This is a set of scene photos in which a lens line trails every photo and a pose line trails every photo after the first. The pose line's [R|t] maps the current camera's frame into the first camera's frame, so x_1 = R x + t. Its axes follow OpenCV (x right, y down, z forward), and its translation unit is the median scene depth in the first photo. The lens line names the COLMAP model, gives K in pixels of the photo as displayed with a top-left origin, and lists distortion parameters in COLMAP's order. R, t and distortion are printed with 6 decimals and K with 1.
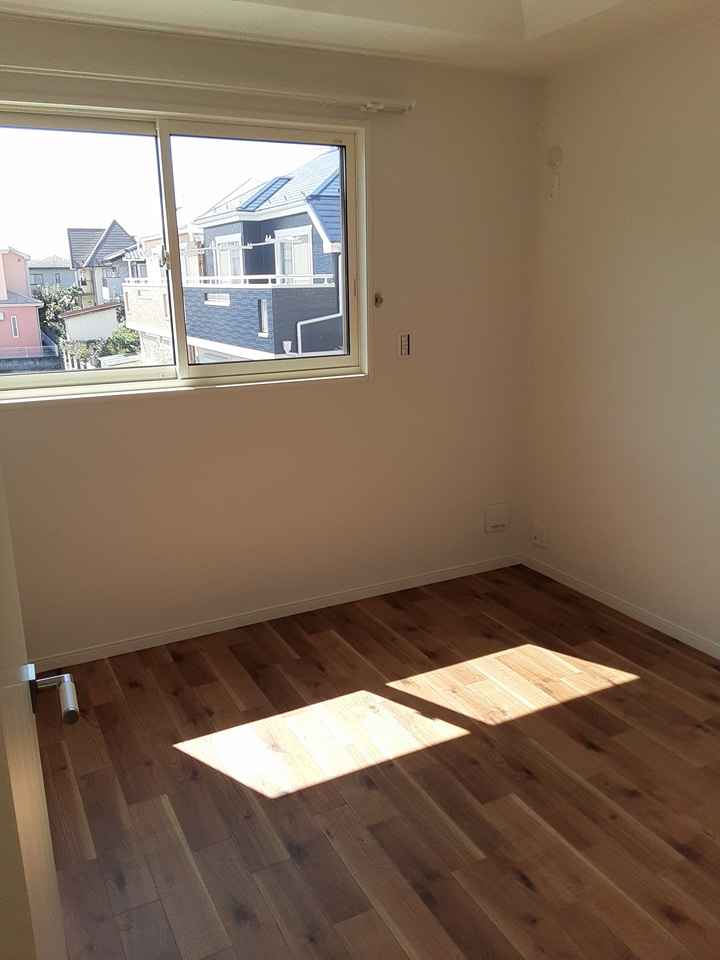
lens RADIAL K [[775.3, 0, 356.1], [0, 775.3, 477.6], [0, 0, 1]] dist [0.103304, -0.150304]
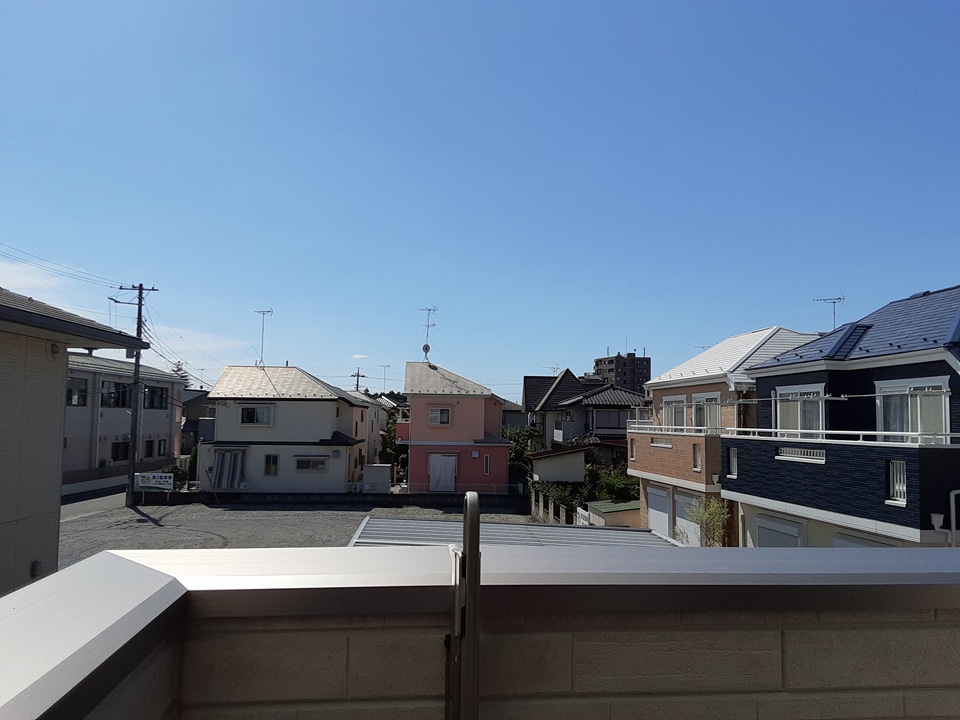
lens RADIAL K [[775.3, 0, 480.0], [0, 775.3, 360.0], [0, 0, 1]] dist [0.103304, -0.150304]
pose [[0.936431, 0.008149, -0.350758, -0.182262], [-0.121481, 0.945421, -0.302359, -0.019365], [0.329150, 0.325749, 0.886311, 0.069819]]
